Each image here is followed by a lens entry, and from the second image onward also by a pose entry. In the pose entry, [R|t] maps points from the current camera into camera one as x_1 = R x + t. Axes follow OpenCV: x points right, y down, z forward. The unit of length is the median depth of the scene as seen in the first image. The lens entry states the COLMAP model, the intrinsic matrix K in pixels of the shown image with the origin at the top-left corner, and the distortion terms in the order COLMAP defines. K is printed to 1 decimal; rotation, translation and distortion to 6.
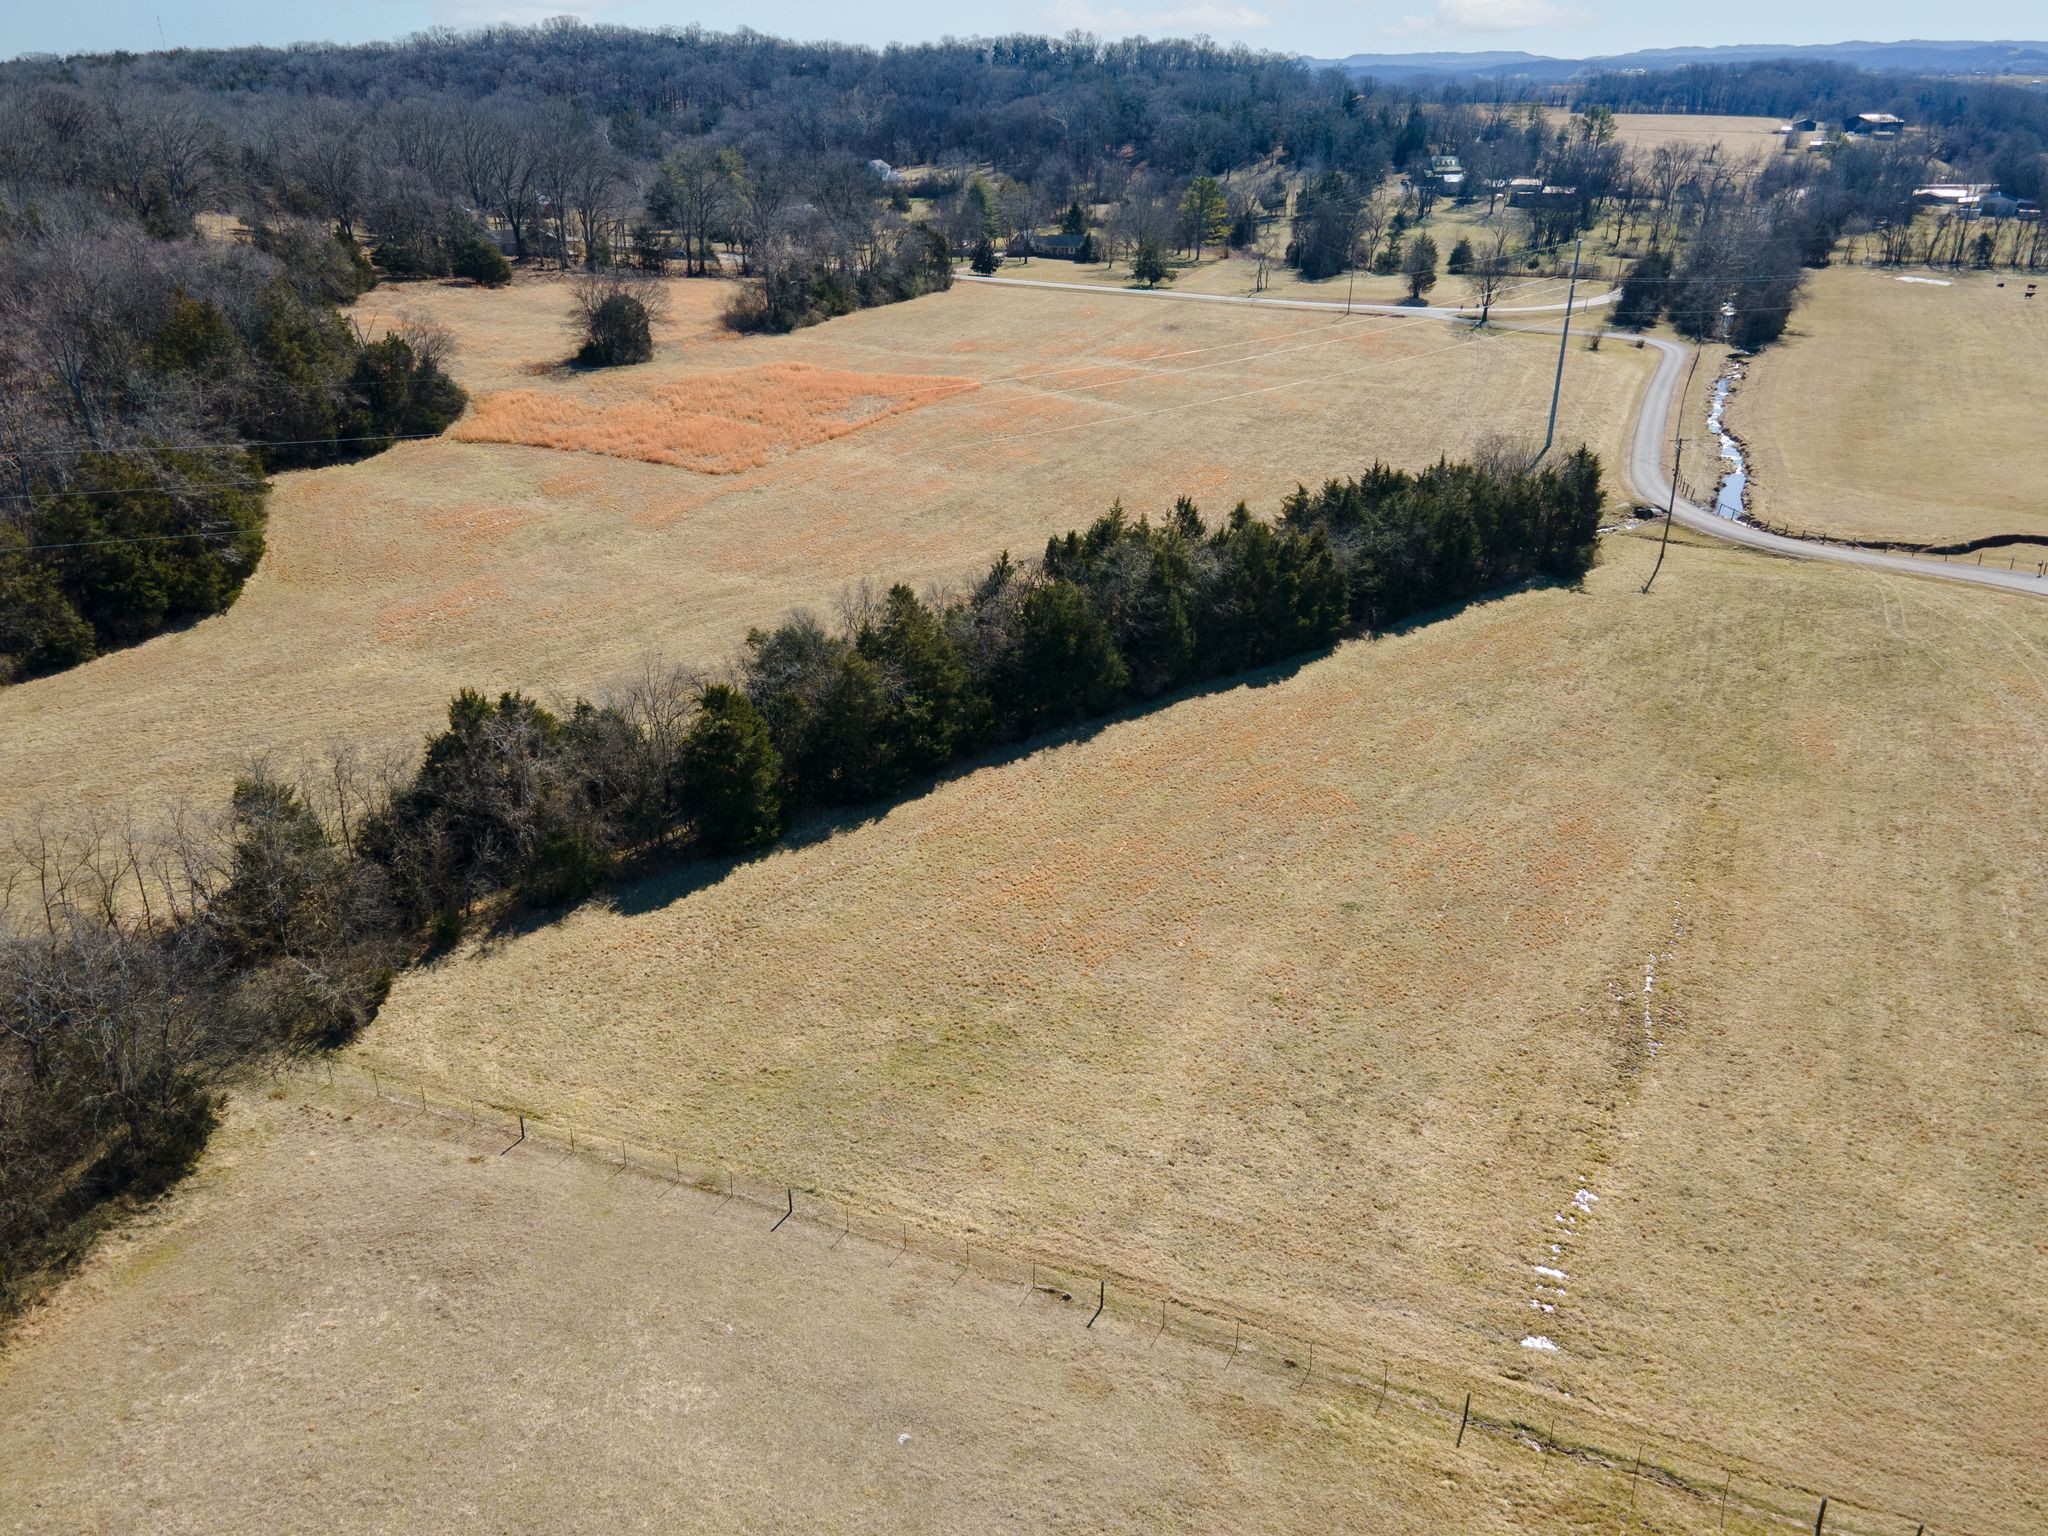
lens RADIAL K [[1494.8, 0, 1032.8], [0, 1494.8, 767.0], [0, 0, 1]] dist [0.007822, 0.051638]
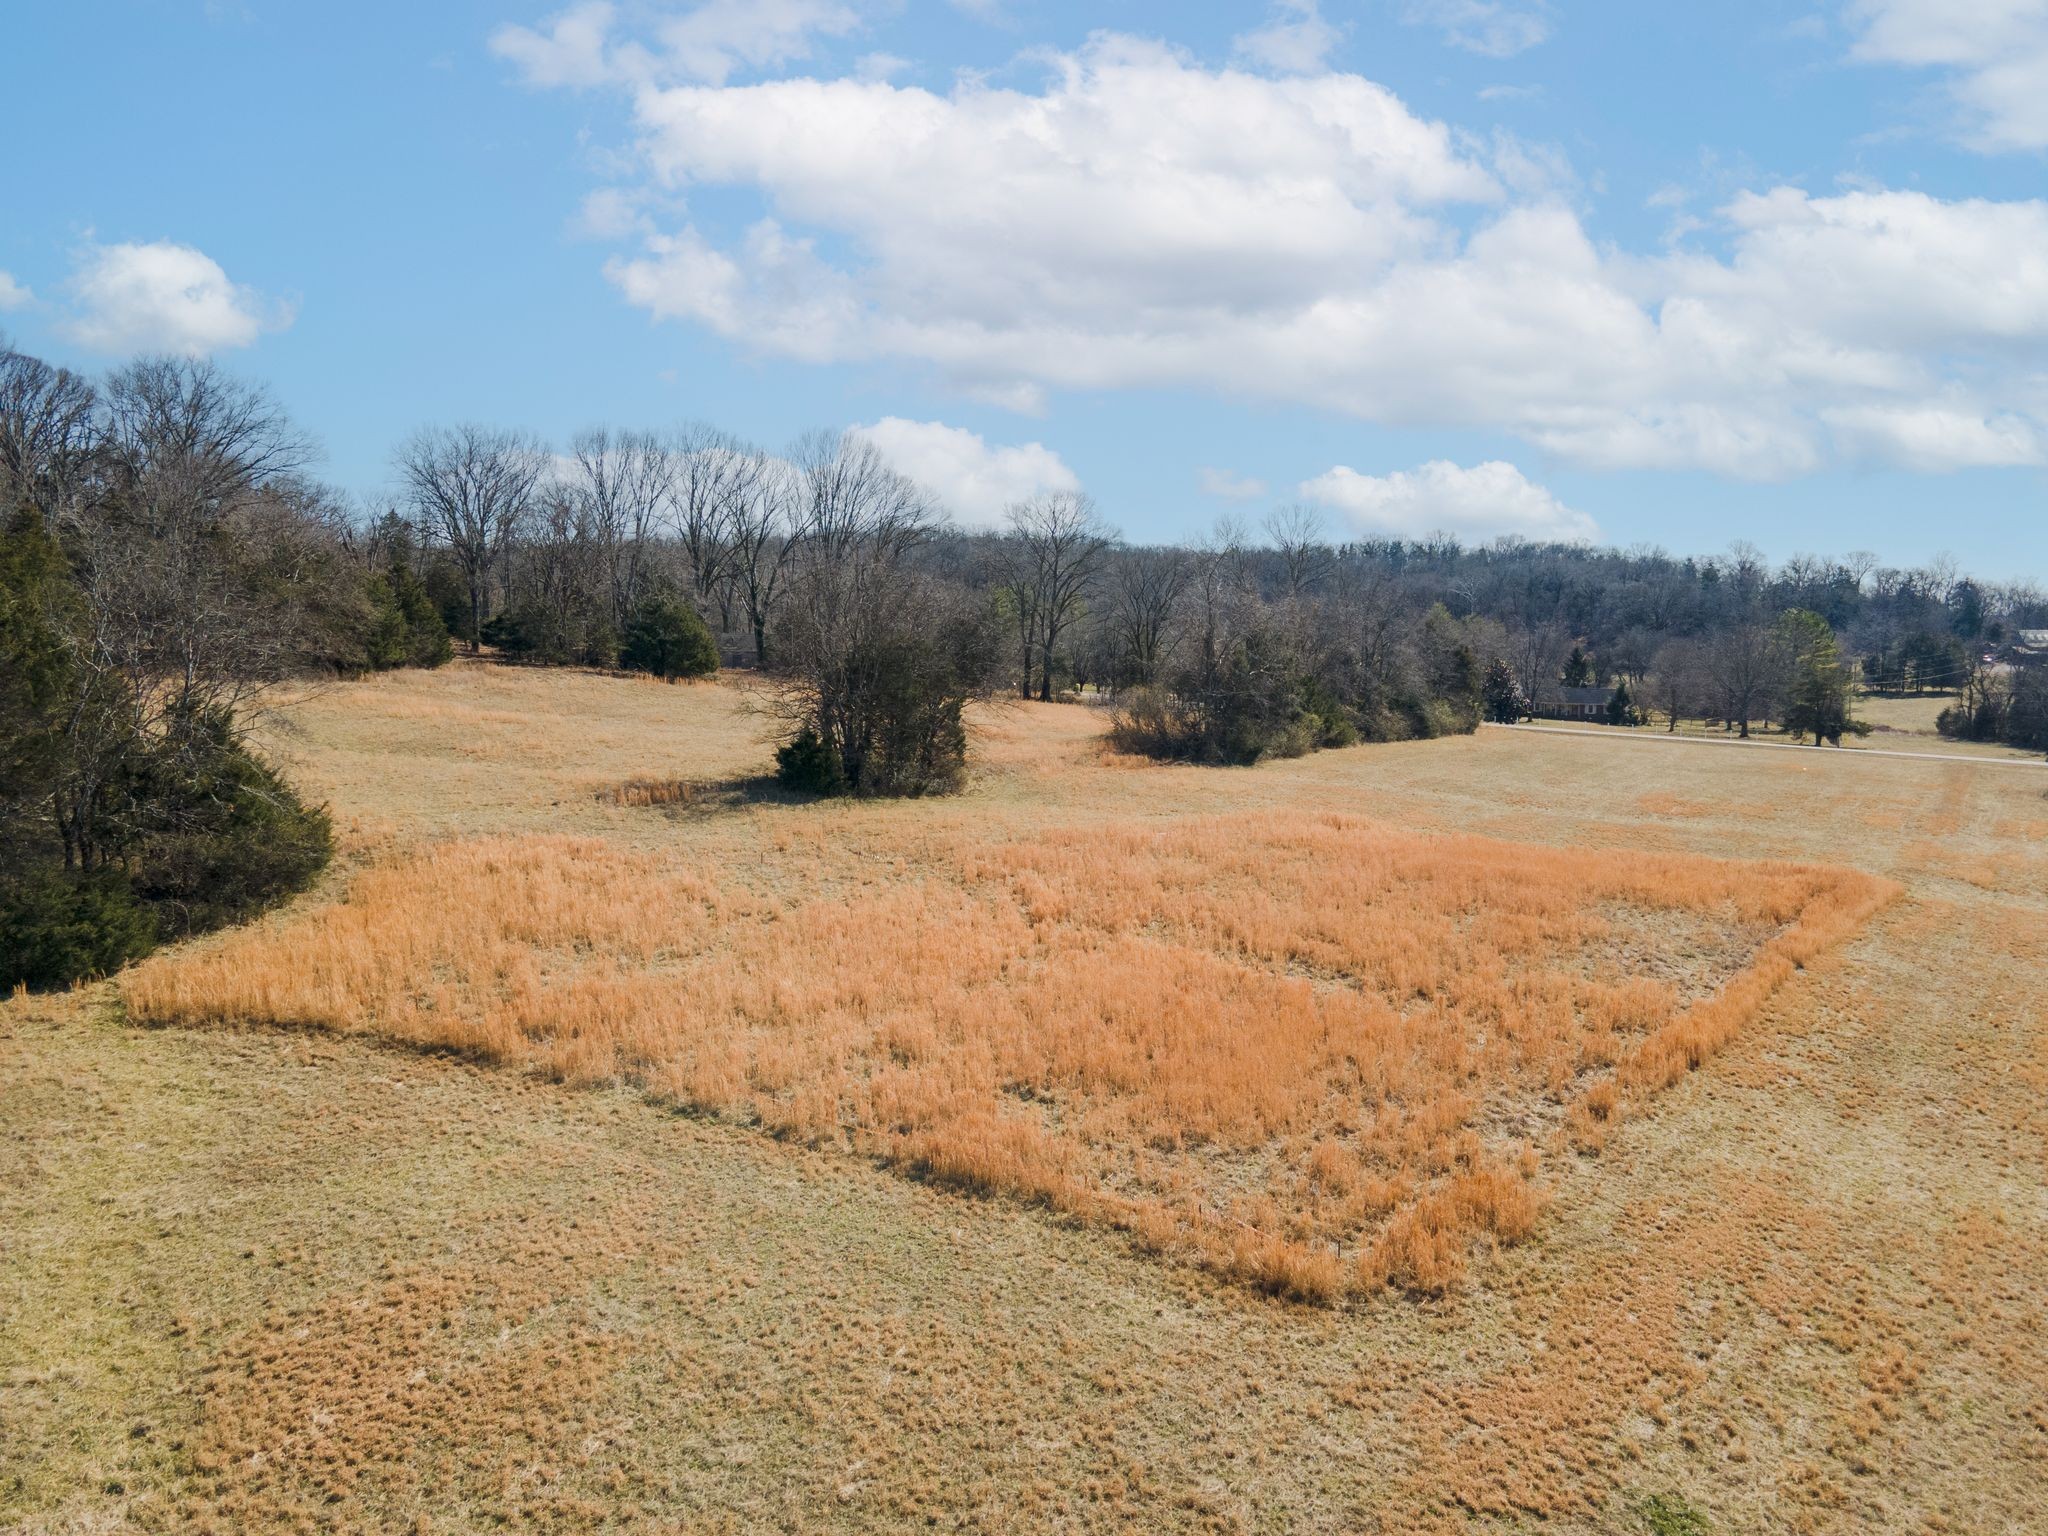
lens RADIAL K [[1494.8, 0, 1032.8], [0, 1494.8, 767.0], [0, 0, 1]] dist [0.007822, 0.051638]
pose [[0.983599, 0.023985, -0.178767, -0.171239], [-0.082620, 0.940939, -0.328342, -0.155969], [0.160333, 0.337727, 0.927488, 0.657903]]
